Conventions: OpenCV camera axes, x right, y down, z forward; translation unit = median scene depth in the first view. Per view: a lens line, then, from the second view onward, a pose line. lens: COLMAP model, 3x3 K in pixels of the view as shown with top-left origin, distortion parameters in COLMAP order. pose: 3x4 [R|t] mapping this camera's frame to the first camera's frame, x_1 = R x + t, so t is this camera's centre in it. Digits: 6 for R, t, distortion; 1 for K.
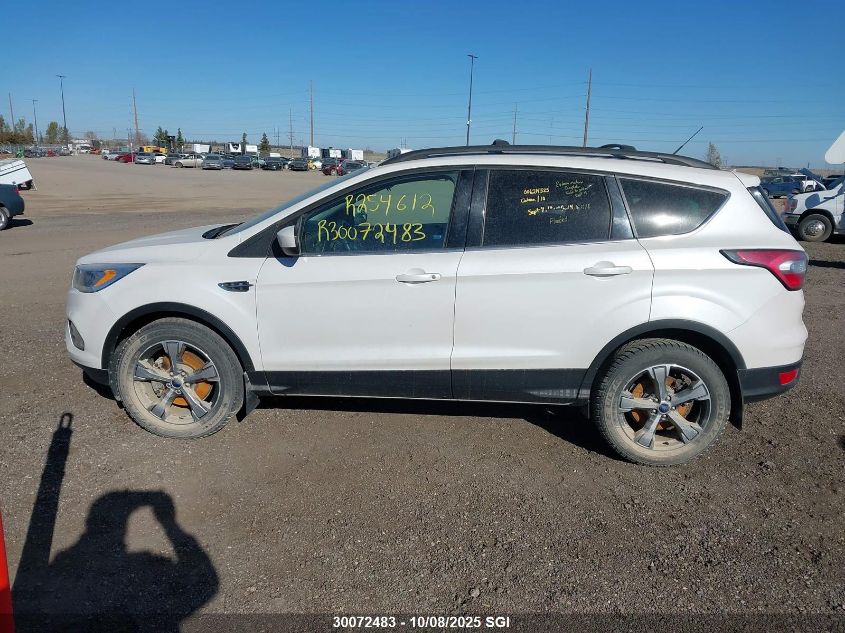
lens RADIAL K [[661.8, 0, 422.5], [0, 661.8, 316.5], [0, 0, 1]] dist [0.016468, -0.010097]
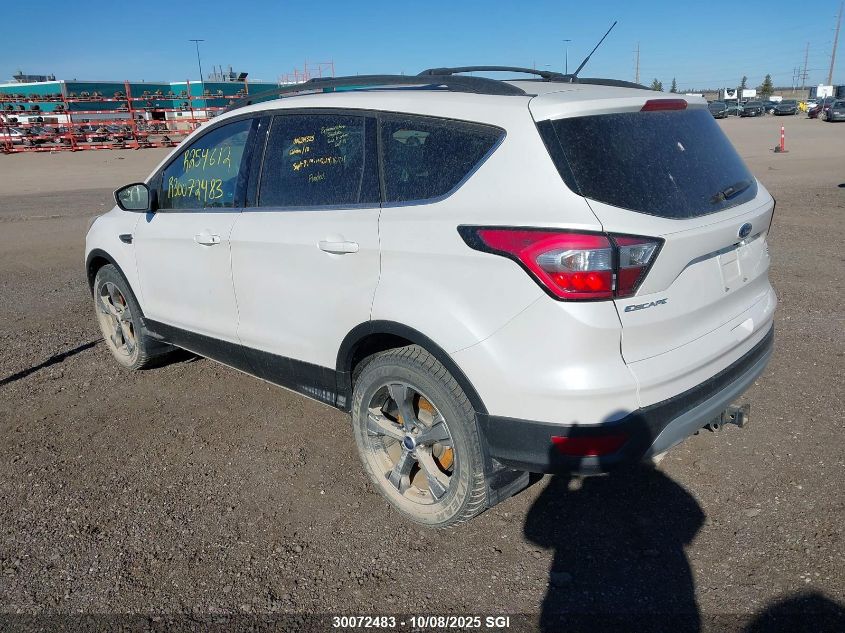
lens RADIAL K [[661.8, 0, 422.5], [0, 661.8, 316.5], [0, 0, 1]] dist [0.016468, -0.010097]
pose [[0.786957, 0.131923, -0.602739, 0.783733], [-0.090136, 0.990975, 0.099214, -0.070099], [0.610389, -0.023749, 0.791746, 0.446521]]
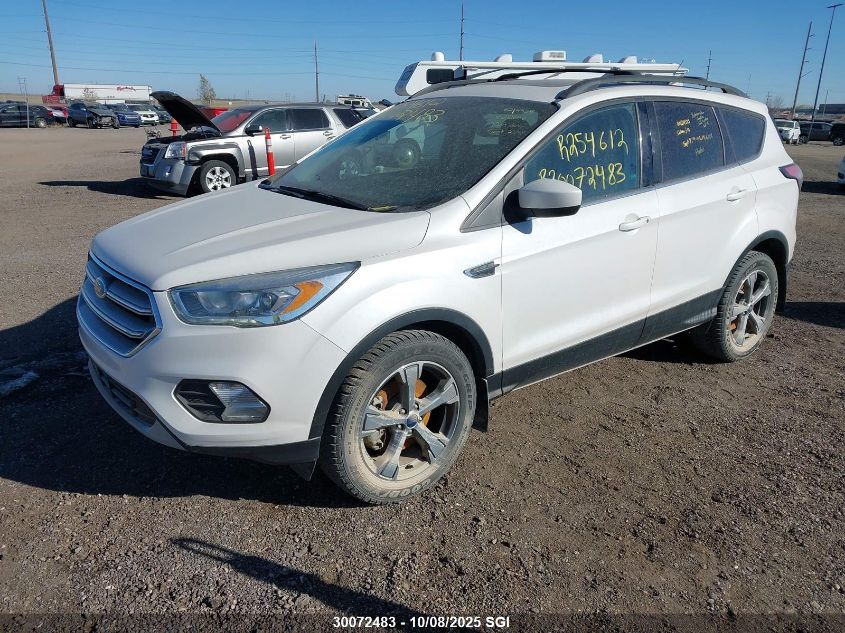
lens RADIAL K [[661.8, 0, 422.5], [0, 661.8, 316.5], [0, 0, 1]] dist [0.016468, -0.010097]
pose [[0.715557, -0.218489, 0.663506, -0.824182], [0.157211, 0.975830, 0.151791, -0.116730], [-0.680634, -0.004305, 0.732611, 0.529635]]
